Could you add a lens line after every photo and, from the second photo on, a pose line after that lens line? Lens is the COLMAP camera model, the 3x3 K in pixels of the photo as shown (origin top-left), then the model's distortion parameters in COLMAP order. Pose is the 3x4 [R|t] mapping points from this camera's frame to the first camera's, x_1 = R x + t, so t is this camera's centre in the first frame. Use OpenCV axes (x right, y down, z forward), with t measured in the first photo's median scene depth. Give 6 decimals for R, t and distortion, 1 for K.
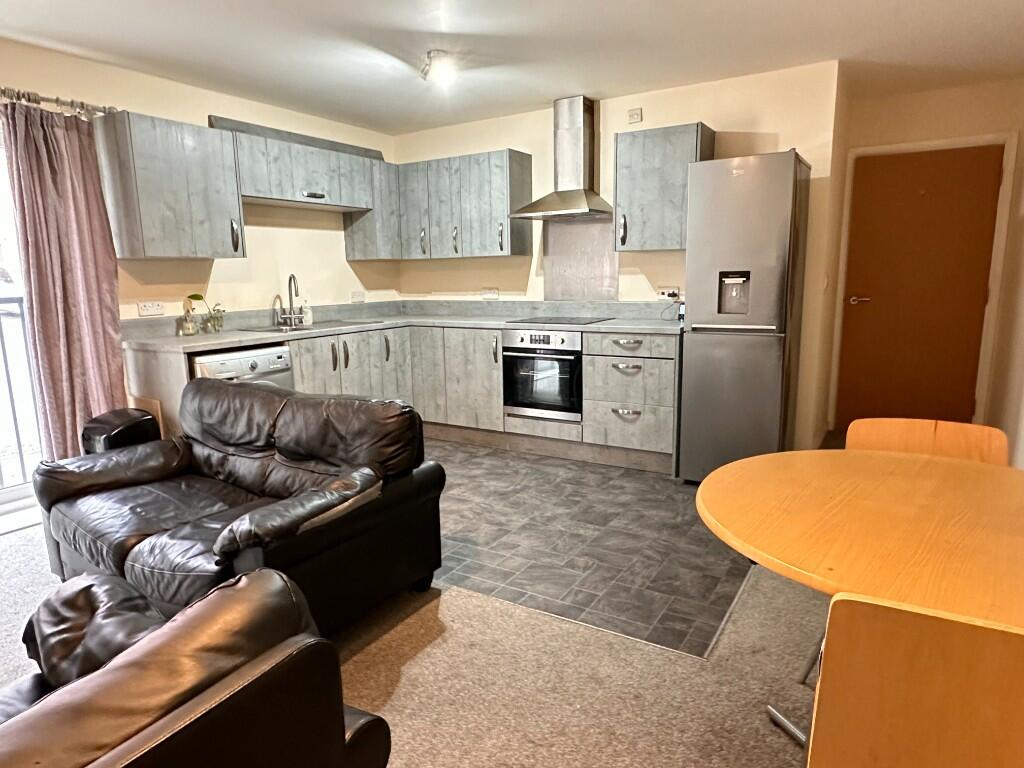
lens RADIAL K [[647.4, 0, 512.0], [0, 647.4, 384.0], [0, 0, 1]] dist [0.002088, 0.000853]
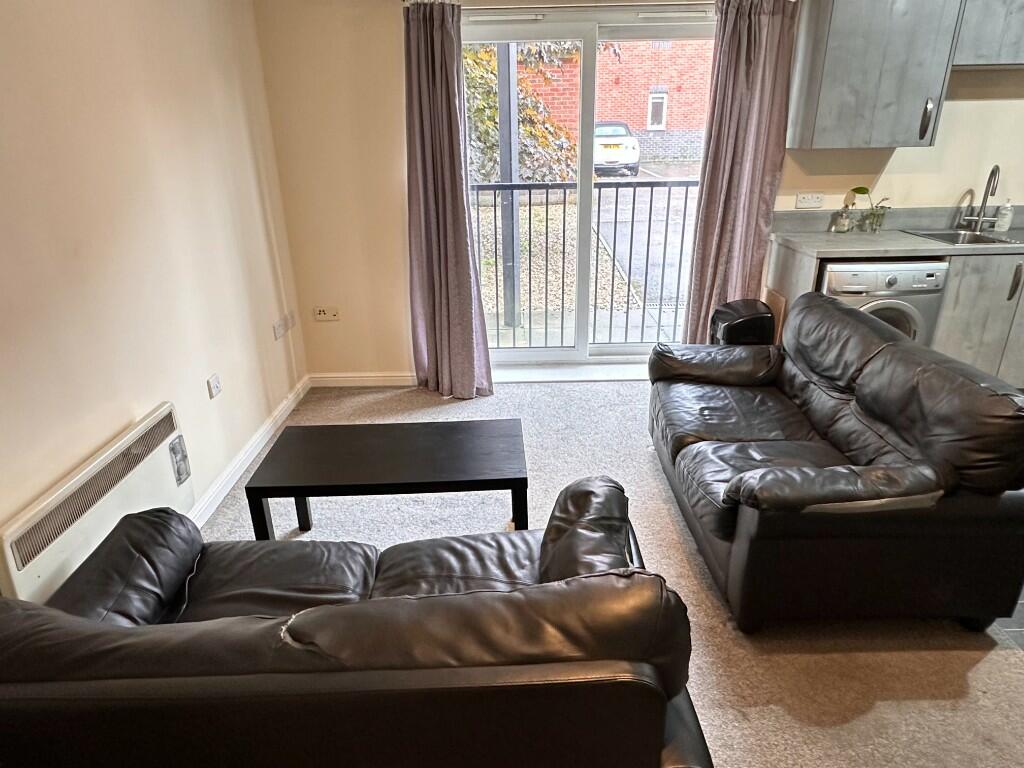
lens RADIAL K [[647.4, 0, 512.0], [0, 647.4, 384.0], [0, 0, 1]] dist [0.002088, 0.000853]
pose [[0.522364, 0.328013, -0.787111, 0.086194], [-0.135531, 0.943259, 0.303140, -0.117003], [0.841883, -0.051671, 0.537180, 0.108538]]
